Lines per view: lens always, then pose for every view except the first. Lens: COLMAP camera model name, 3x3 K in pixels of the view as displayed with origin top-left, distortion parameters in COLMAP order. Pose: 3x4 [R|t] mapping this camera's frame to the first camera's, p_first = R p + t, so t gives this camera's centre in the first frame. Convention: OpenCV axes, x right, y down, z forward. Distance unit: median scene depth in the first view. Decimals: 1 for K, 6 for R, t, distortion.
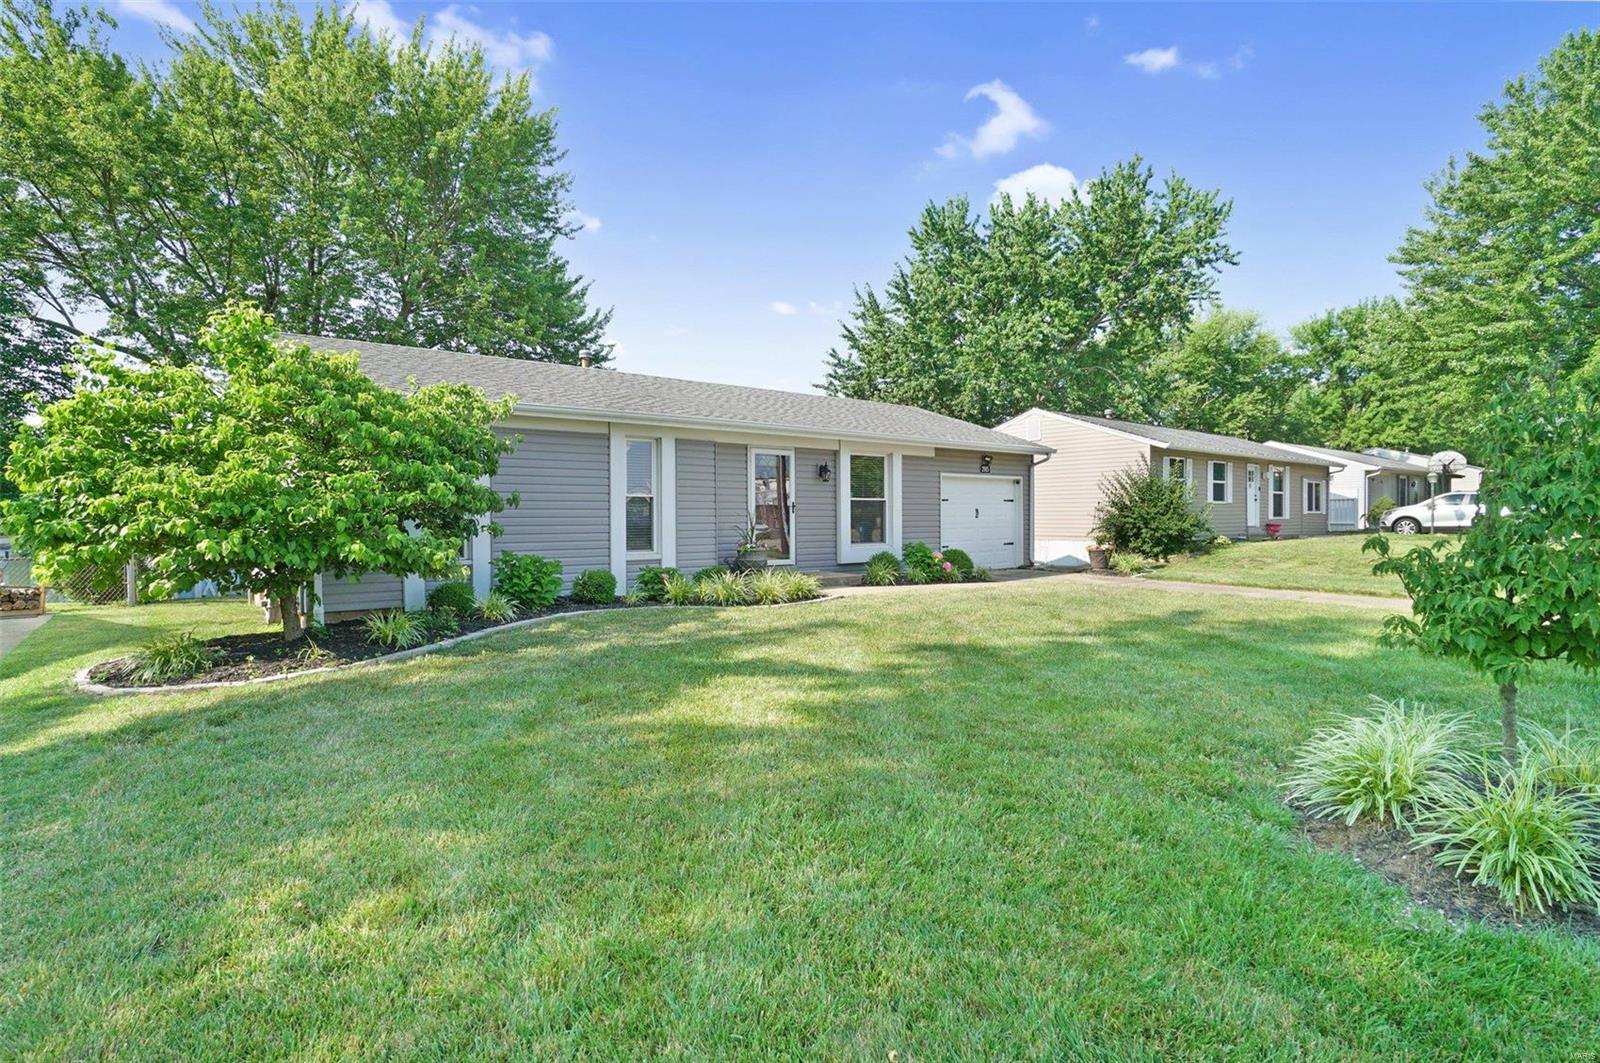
lens RADIAL K [[770.6, 0, 800.0], [0, 770.6, 531.5], [0, 0, 1]] dist [-0.038910, 0.000300]
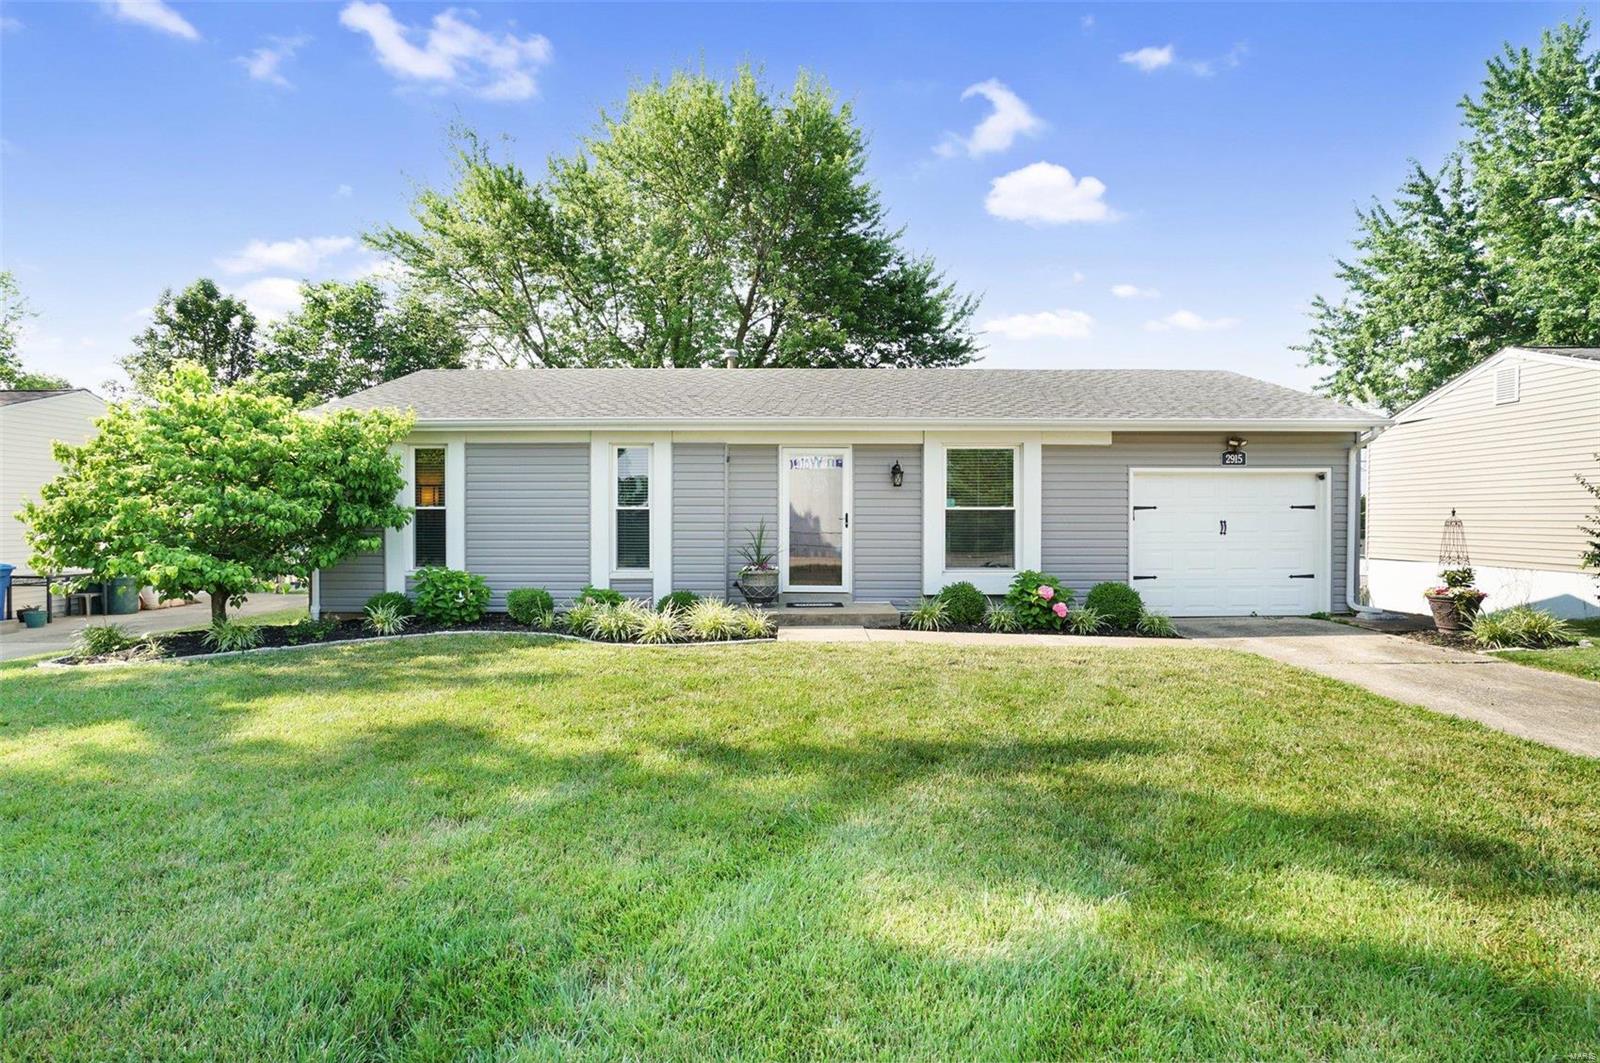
lens RADIAL K [[819.4, 0, 800.0], [0, 819.4, 531.5], [0, 0, 1]] dist [-0.002671, 0.000319]
pose [[0.799150, 0.011122, -0.601029, 0.353039], [-0.013884, 0.999904, 0.000042, -0.014861], [0.600971, 0.008311, 0.799227, 0.229687]]
